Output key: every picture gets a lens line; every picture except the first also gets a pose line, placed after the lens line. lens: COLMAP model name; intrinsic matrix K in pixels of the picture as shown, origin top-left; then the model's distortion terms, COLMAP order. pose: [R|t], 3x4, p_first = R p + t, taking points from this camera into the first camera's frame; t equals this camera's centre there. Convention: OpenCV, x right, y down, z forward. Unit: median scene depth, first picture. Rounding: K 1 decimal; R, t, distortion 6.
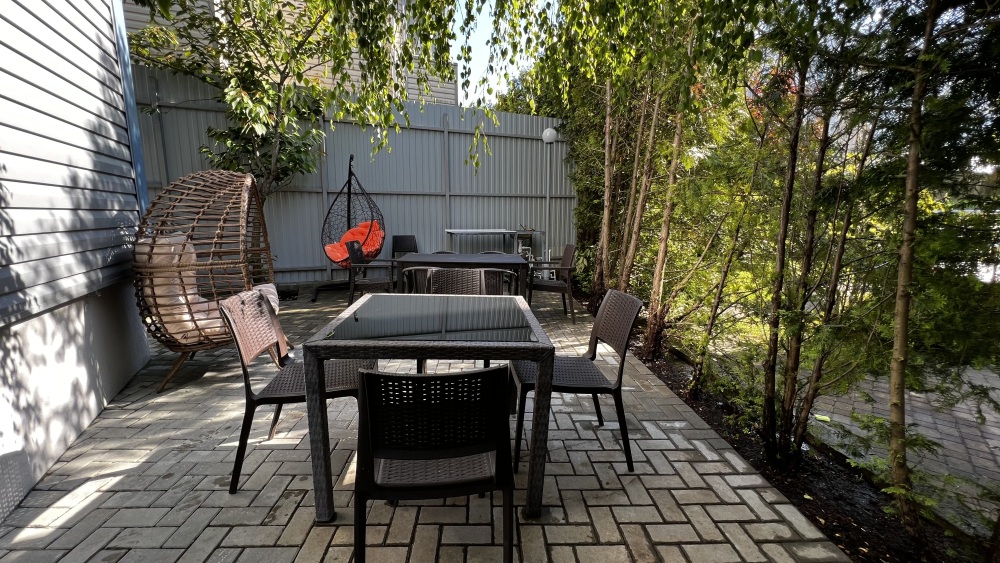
lens RADIAL K [[401.1, 0, 496.6], [0, 401.1, 279.2], [0, 0, 1]] dist [-0.000913, 0.000584]
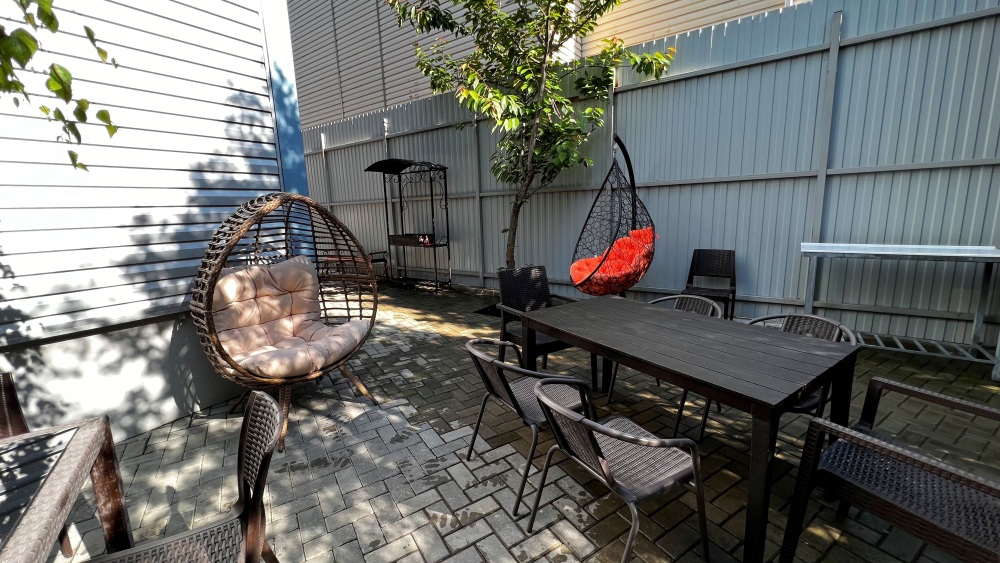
lens RADIAL K [[401.1, 0, 496.6], [0, 401.1, 279.2], [0, 0, 1]] dist [-0.000913, 0.000584]
pose [[0.495698, 0.129285, -0.858818, 0.373914], [-0.099609, 0.990796, 0.091660, -0.239147], [0.862764, 0.040110, 0.504014, 1.104925]]
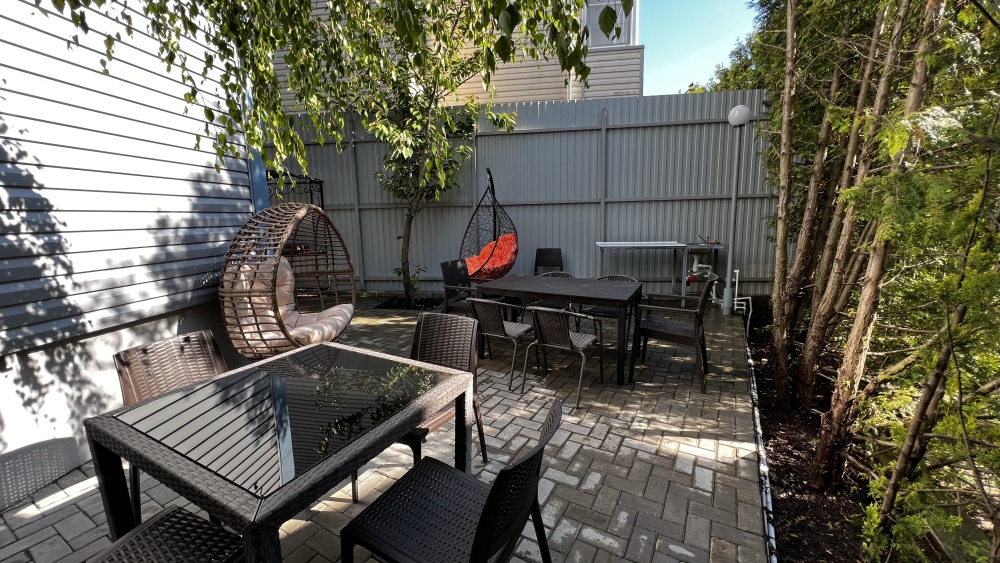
lens RADIAL K [[401.1, 0, 496.6], [0, 401.1, 279.2], [0, 0, 1]] dist [-0.000913, 0.000584]
pose [[0.846043, 0.060033, -0.529723, 0.440563], [-0.059372, 0.998068, 0.018284, -0.130789], [0.529798, 0.015982, 0.847973, 0.415110]]
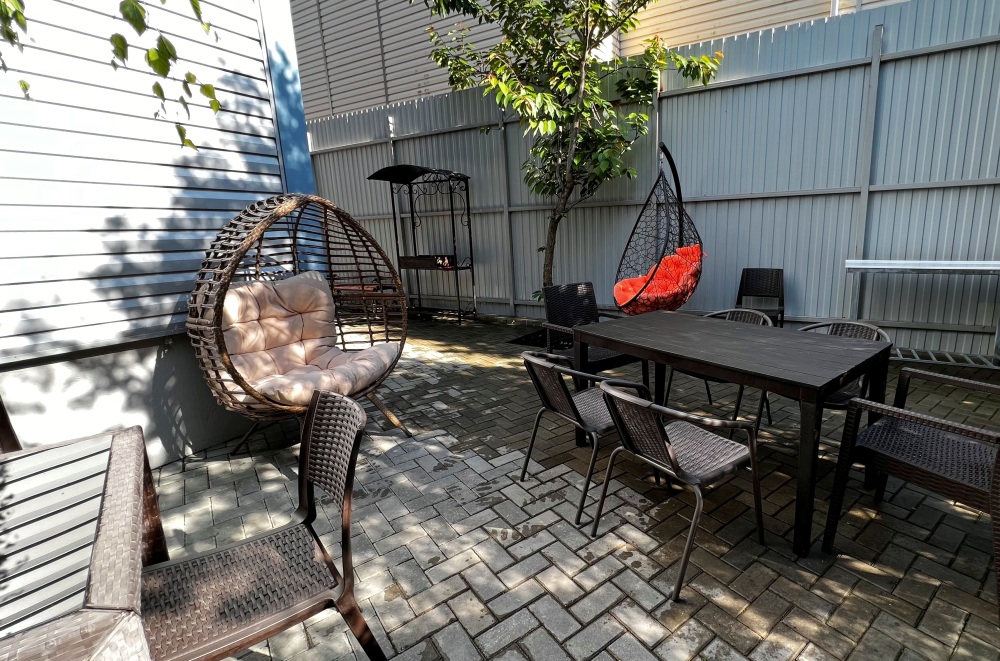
lens RADIAL K [[471.6, 0, 582.8], [0, 471.6, 327.1], [0, 0, 1]] dist [-0.000529, 0.000613]
pose [[0.609946, 0.138196, -0.780300, 0.433383], [-0.096304, 0.990305, 0.100110, -0.185814], [0.786569, 0.014085, 0.617341, 1.003105]]
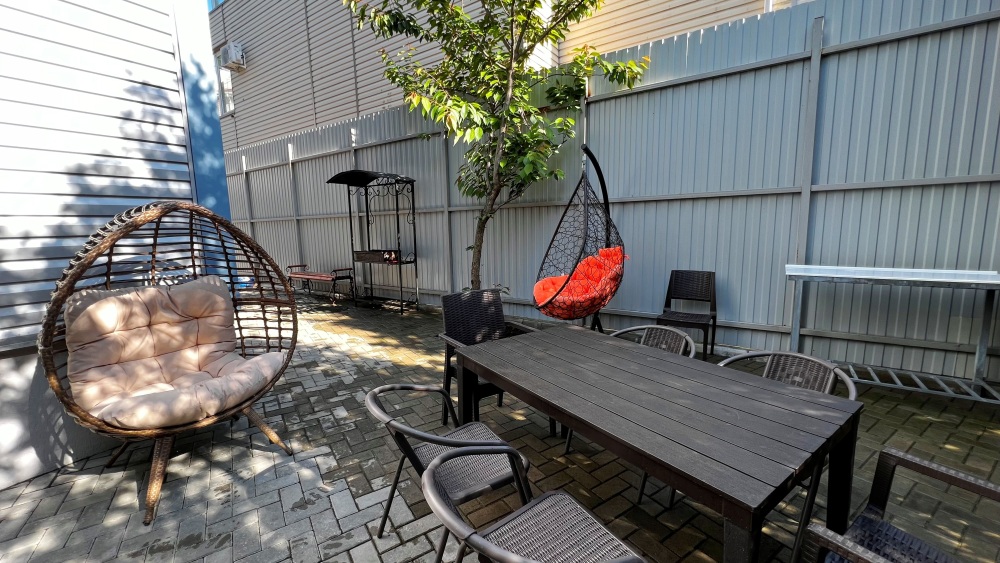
lens RADIAL K [[401.1, 0, 496.6], [0, 401.1, 279.2], [0, 0, 1]] dist [-0.000913, 0.000584]
pose [[0.516233, 0.098971, -0.850711, 0.294453], [-0.109157, 0.992803, 0.049263, -0.260324], [0.849464, 0.067430, 0.523321, 1.284179]]
